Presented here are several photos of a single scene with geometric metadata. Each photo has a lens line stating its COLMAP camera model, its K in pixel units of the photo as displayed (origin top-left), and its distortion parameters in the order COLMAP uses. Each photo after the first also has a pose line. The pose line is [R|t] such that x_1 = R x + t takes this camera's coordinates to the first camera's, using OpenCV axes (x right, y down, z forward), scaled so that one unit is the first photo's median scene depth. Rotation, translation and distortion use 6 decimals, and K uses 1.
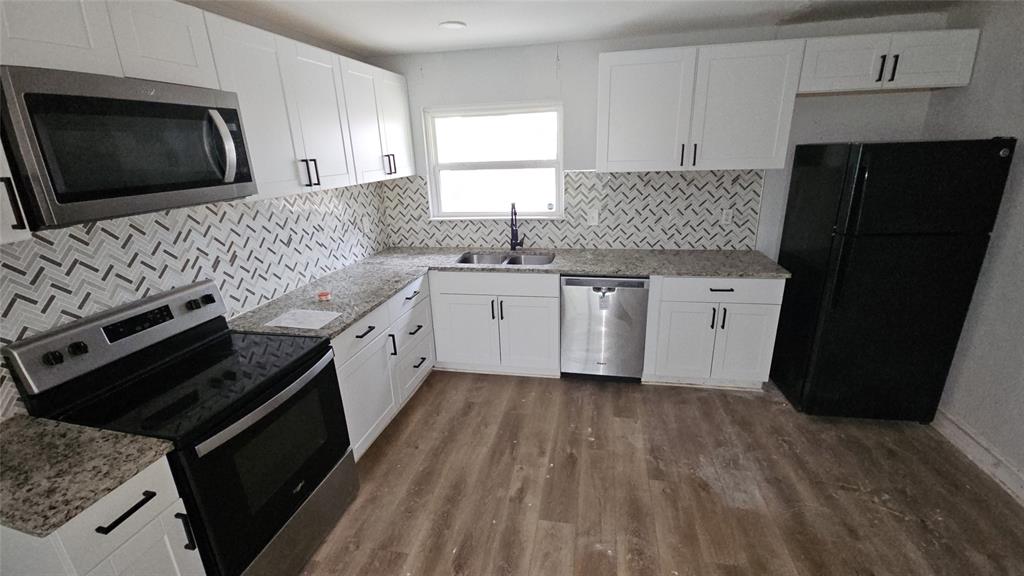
lens RADIAL K [[426.6, 0, 513.3], [0, 426.6, 288.5], [0, 0, 1]] dist [-0.002277, -0.002219]
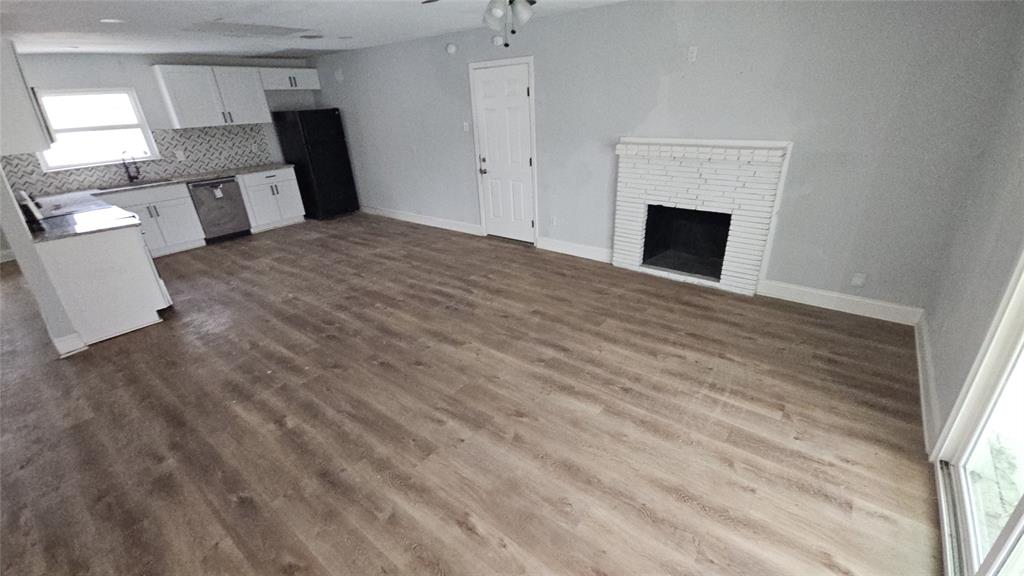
lens RADIAL K [[426.6, 0, 528.0], [0, 426.6, 292.6], [0, 0, 1]] dist [-0.002277, -0.002219]
pose [[0.437394, -0.359393, 0.824332, -1.070242], [0.303920, 0.921808, 0.240630, 0.470422], [-0.846357, 0.145281, 0.512420, -1.324811]]
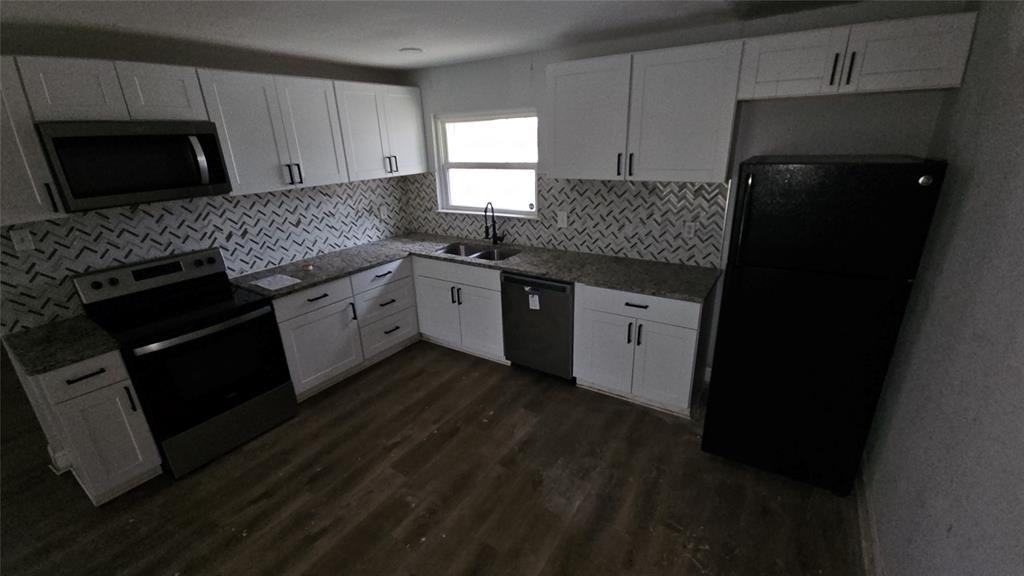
lens RADIAL K [[426.6, 0, 518.4], [0, 426.6, 287.8], [0, 0, 1]] dist [-0.002277, -0.002219]
pose [[0.928849, 0.126827, -0.348073, 0.596540], [-0.113863, 0.991829, 0.057541, -0.064510], [0.352527, -0.013814, 0.935700, -0.008412]]
